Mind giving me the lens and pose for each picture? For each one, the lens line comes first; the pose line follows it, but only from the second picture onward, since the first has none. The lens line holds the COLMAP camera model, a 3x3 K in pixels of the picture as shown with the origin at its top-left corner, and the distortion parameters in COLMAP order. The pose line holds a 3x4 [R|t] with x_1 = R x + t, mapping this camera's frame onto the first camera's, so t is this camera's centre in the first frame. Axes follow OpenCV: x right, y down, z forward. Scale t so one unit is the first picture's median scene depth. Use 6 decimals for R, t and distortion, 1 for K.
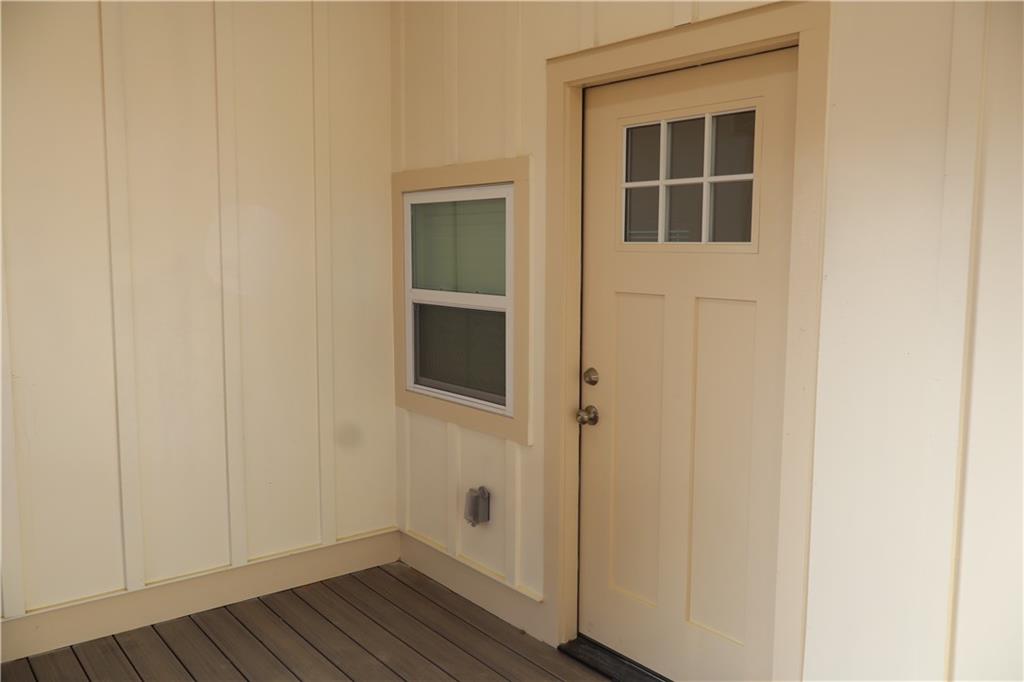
lens RADIAL K [[850.9, 0, 512.0], [0, 850.9, 341.0], [0, 0, 1]] dist [-0.013340, -0.004162]
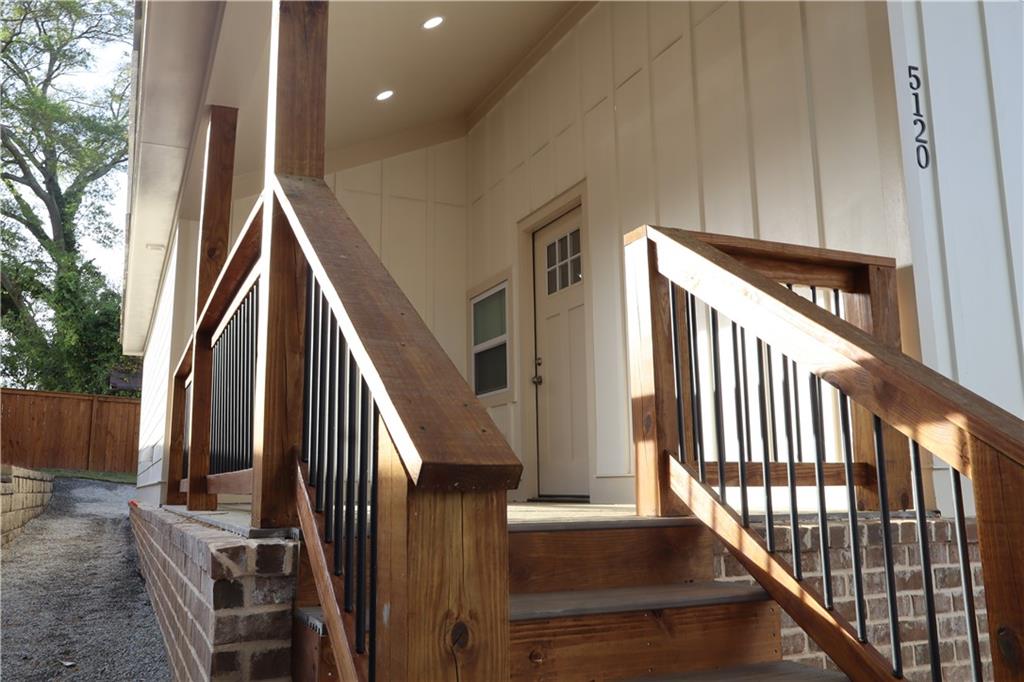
lens RADIAL K [[850.9, 0, 512.0], [0, 850.9, 341.0], [0, 0, 1]] dist [-0.013340, -0.004162]
pose [[0.971816, -0.053838, -0.229513, 0.540831], [-0.012271, 0.960701, -0.277315, 0.607967], [0.235423, 0.272315, 0.932963, -1.041729]]
